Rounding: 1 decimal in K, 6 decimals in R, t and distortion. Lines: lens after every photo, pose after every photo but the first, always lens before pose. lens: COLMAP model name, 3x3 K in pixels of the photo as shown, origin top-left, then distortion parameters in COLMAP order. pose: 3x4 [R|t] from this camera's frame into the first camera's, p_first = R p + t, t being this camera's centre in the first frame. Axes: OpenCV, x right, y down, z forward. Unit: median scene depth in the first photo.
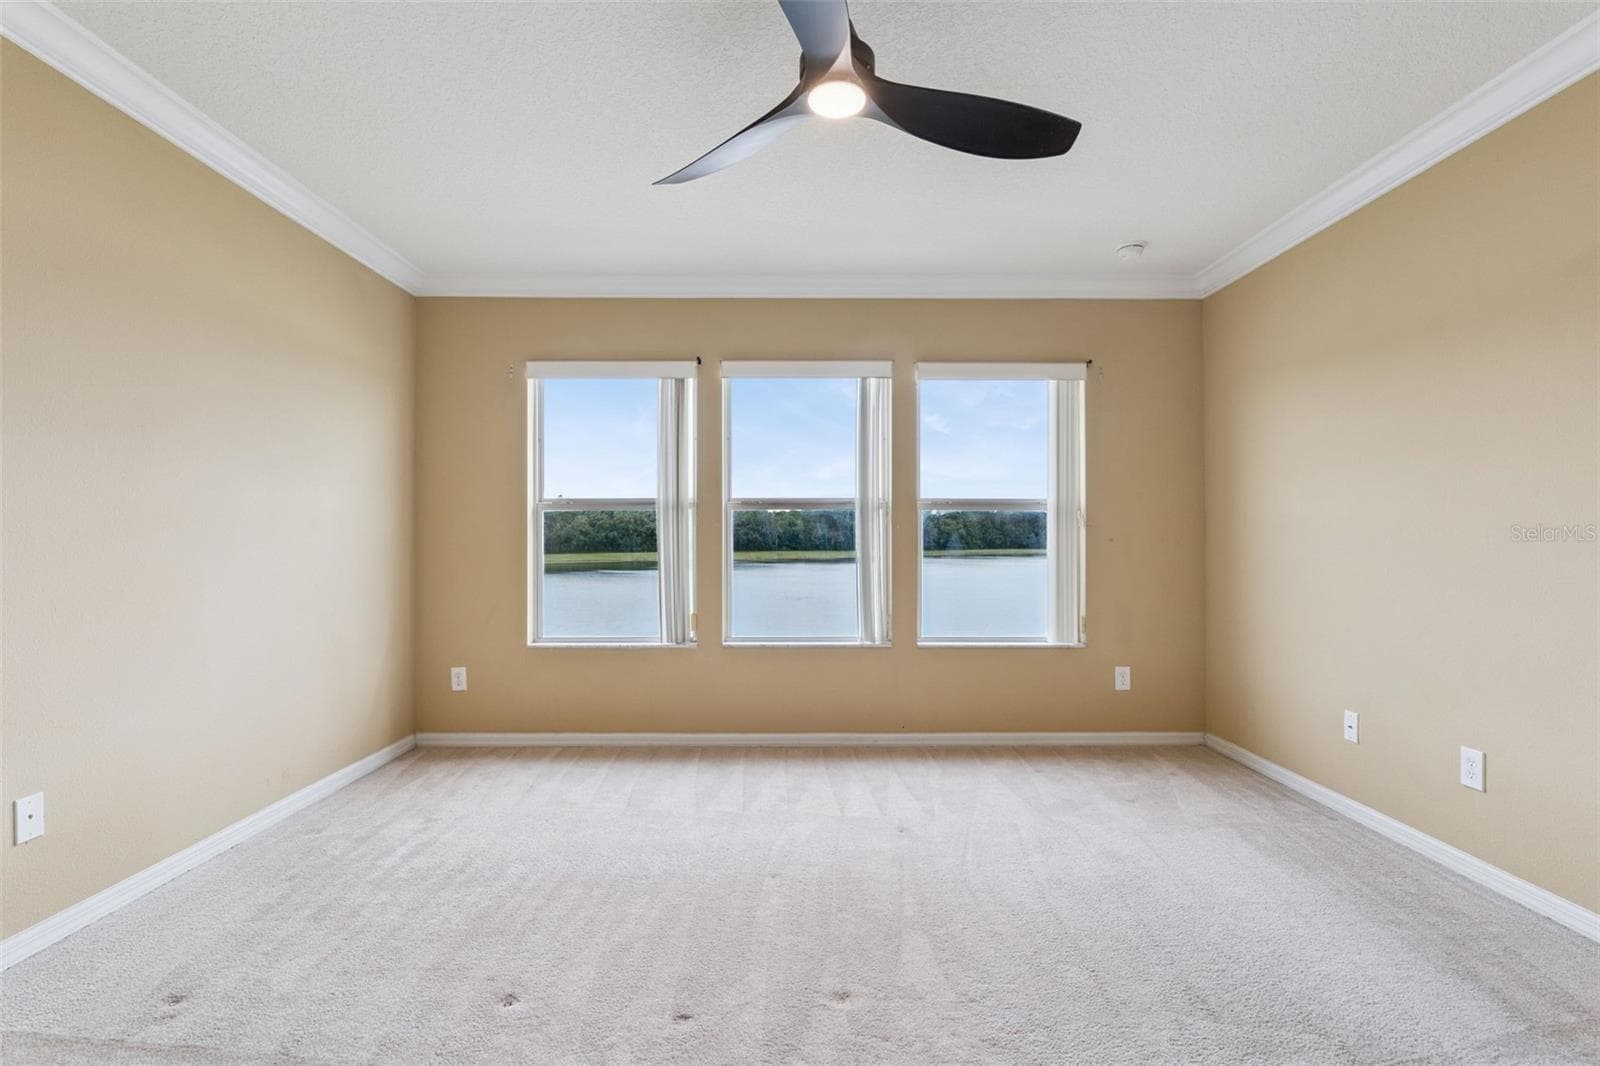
lens RADIAL K [[748.6, 0, 799.5], [0, 748.6, 537.2], [0, 0, 1]] dist [-0.020722, 0.005384]
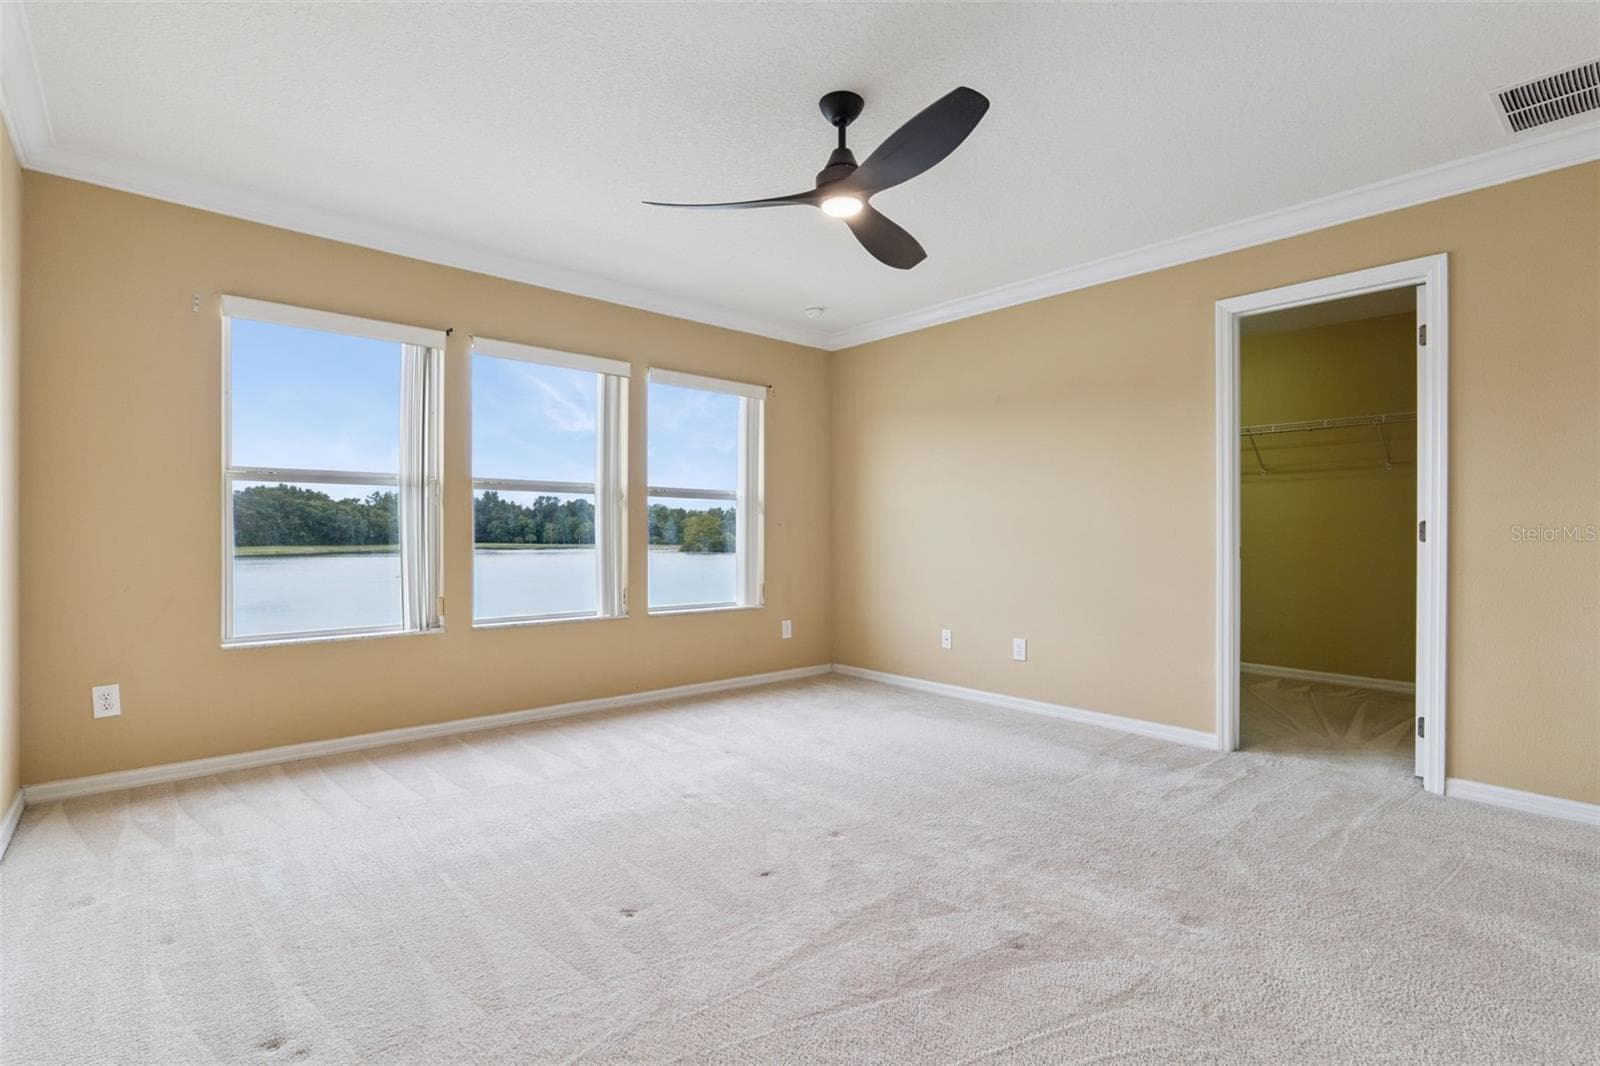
lens RADIAL K [[748.6, 0, 804.8], [0, 748.6, 530.3], [0, 0, 1]] dist [-0.020722, 0.005384]
pose [[0.750055, 0.005740, 0.661350, -0.422258], [-0.005299, 0.999982, -0.002670, 0.017432], [-0.661354, -0.001502, 0.750073, -0.015352]]
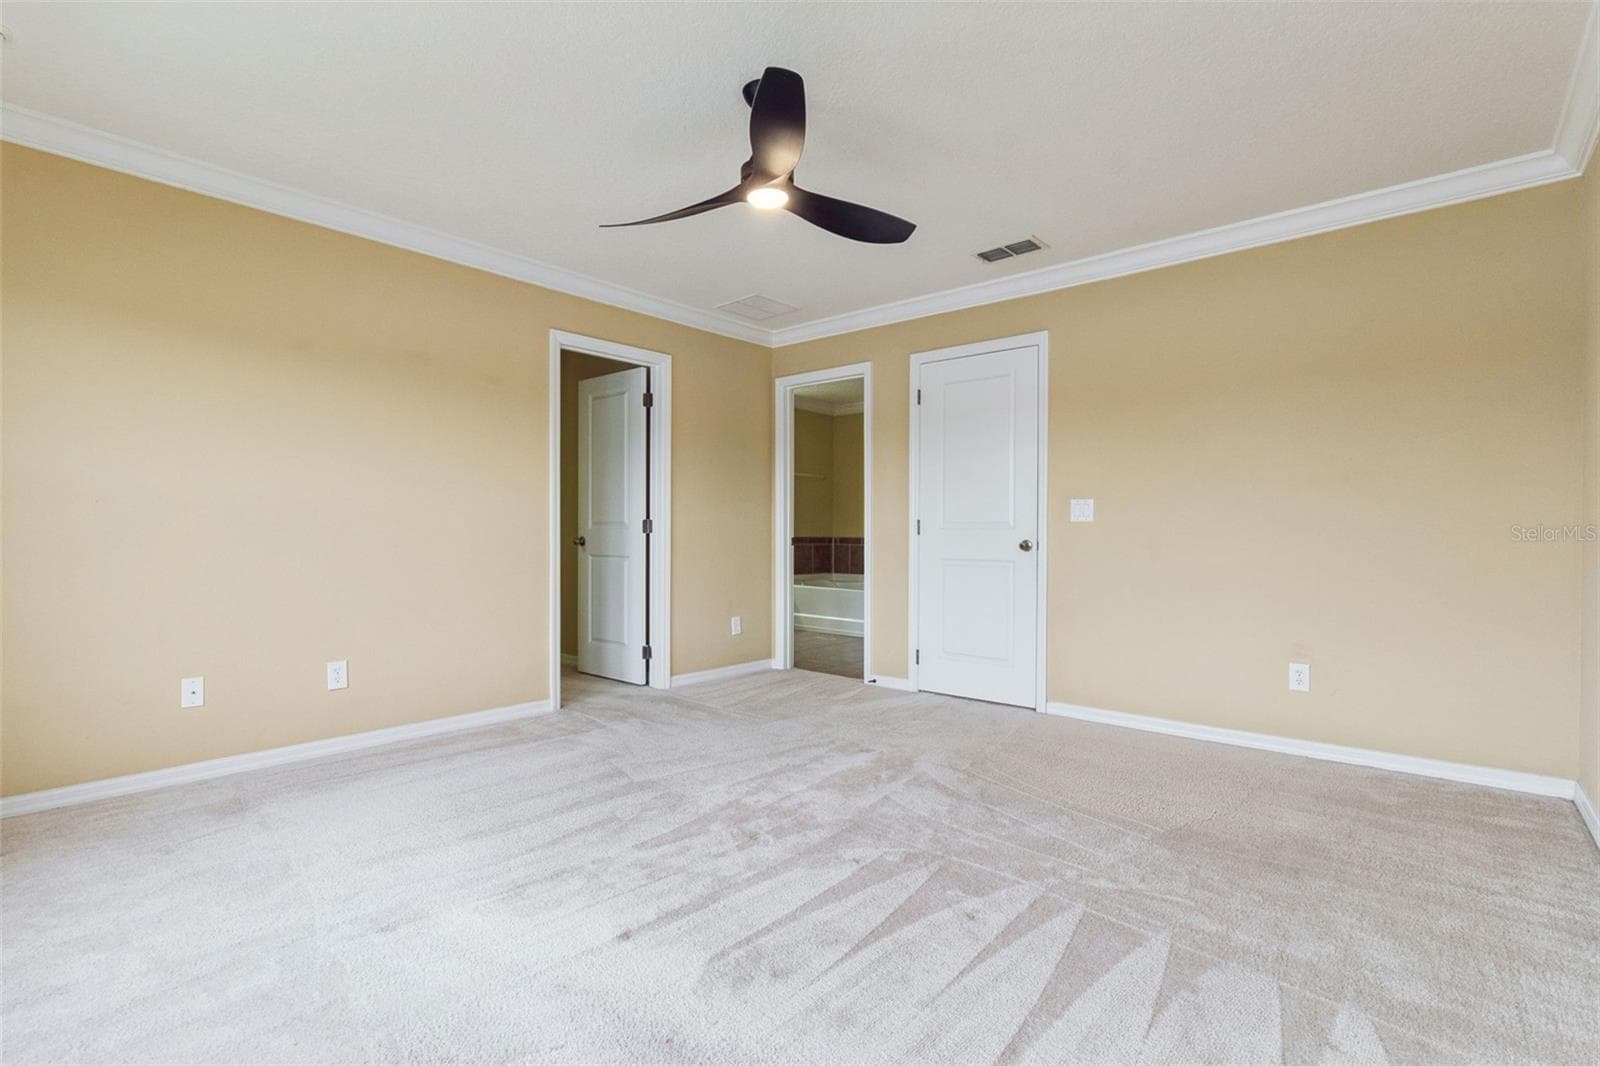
lens RADIAL K [[748.6, 0, 792.1], [0, 748.6, 535.2], [0, 0, 1]] dist [-0.020722, 0.005384]
pose [[-0.728588, -0.003498, 0.684943, -0.414616], [0.002171, 0.999970, 0.007417, 0.023300], [-0.684949, 0.006891, -0.728558, 0.870223]]
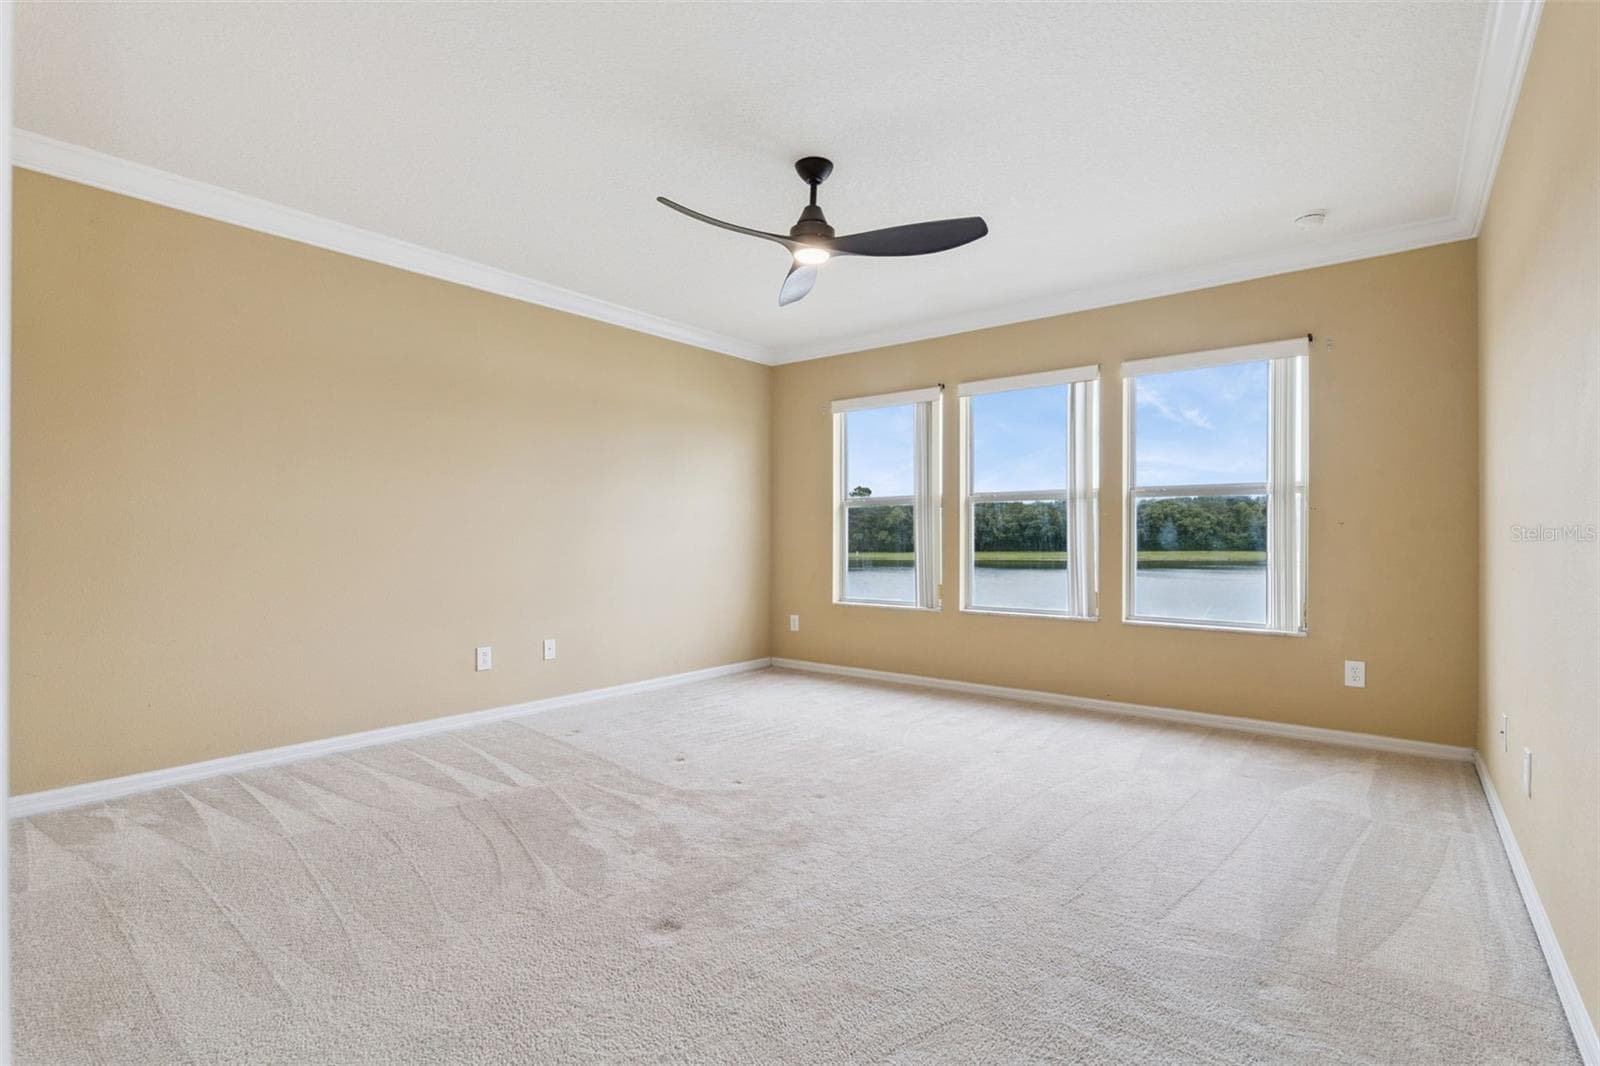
lens RADIAL K [[748.6, 0, 801.4], [0, 748.6, 531.7], [0, 0, 1]] dist [-0.020722, 0.005384]
pose [[0.778888, -0.004168, -0.627149, 0.478230], [-0.000317, 0.999975, -0.007040, 0.020682], [0.627162, 0.005683, 0.778868, -0.140499]]
